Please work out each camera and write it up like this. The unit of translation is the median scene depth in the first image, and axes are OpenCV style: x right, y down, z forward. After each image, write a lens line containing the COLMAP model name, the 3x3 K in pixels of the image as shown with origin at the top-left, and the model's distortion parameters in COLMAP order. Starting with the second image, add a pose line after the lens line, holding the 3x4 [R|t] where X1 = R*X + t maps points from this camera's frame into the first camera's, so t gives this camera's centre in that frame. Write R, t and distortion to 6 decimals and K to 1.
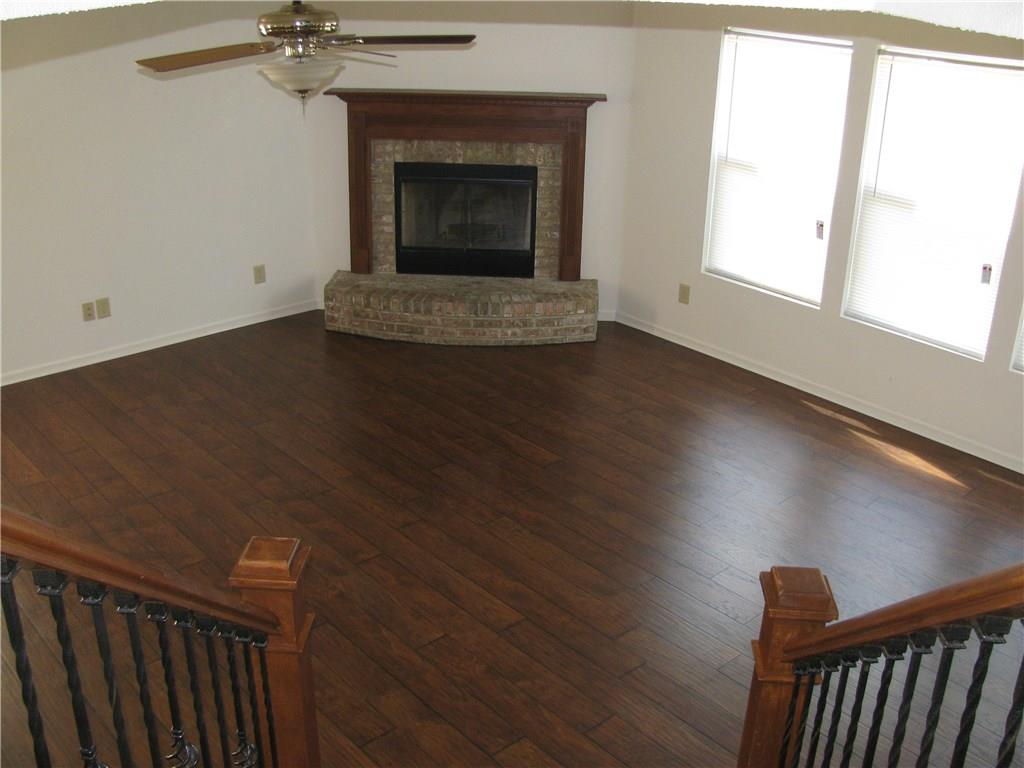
lens RADIAL K [[1101.0, 0, 513.0], [0, 1101.0, 383.9], [0, 0, 1]] dist [-0.095538, 0.000000]
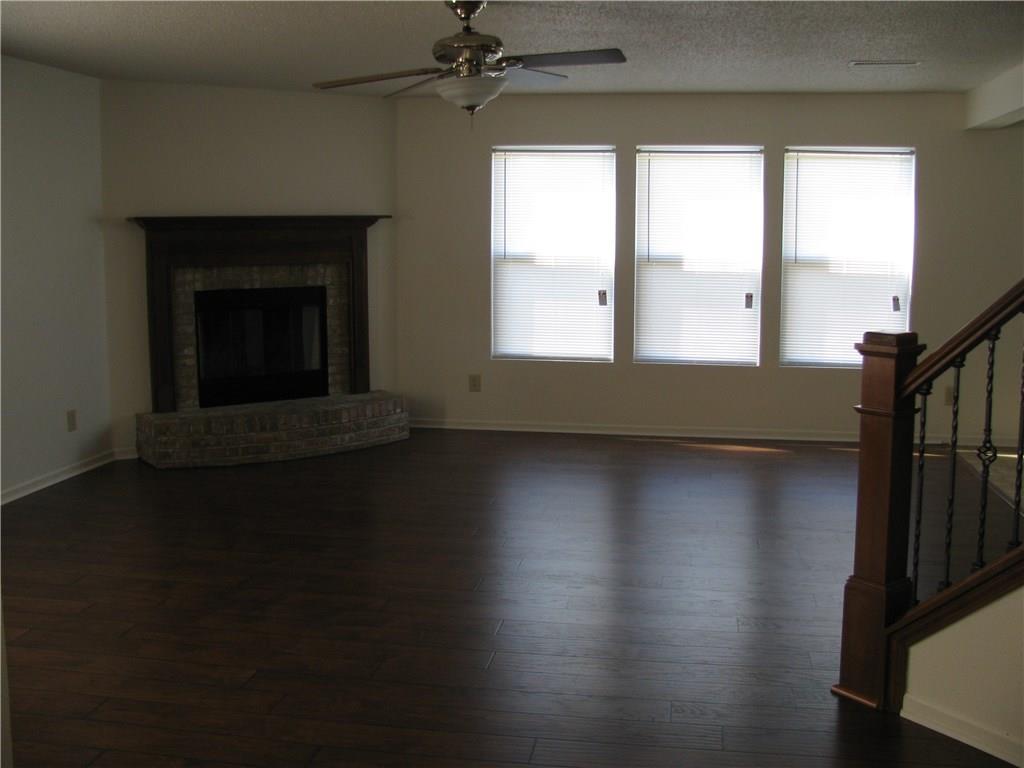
lens RADIAL K [[1101.0, 0, 510.8], [0, 1101.0, 384.1], [0, 0, 1]] dist [-0.095538, 0.000000]
pose [[0.783952, -0.111274, 0.610768, -0.495536], [0.259924, 0.952258, -0.160136, 0.107273], [-0.563790, 0.284292, 0.775447, 0.107661]]
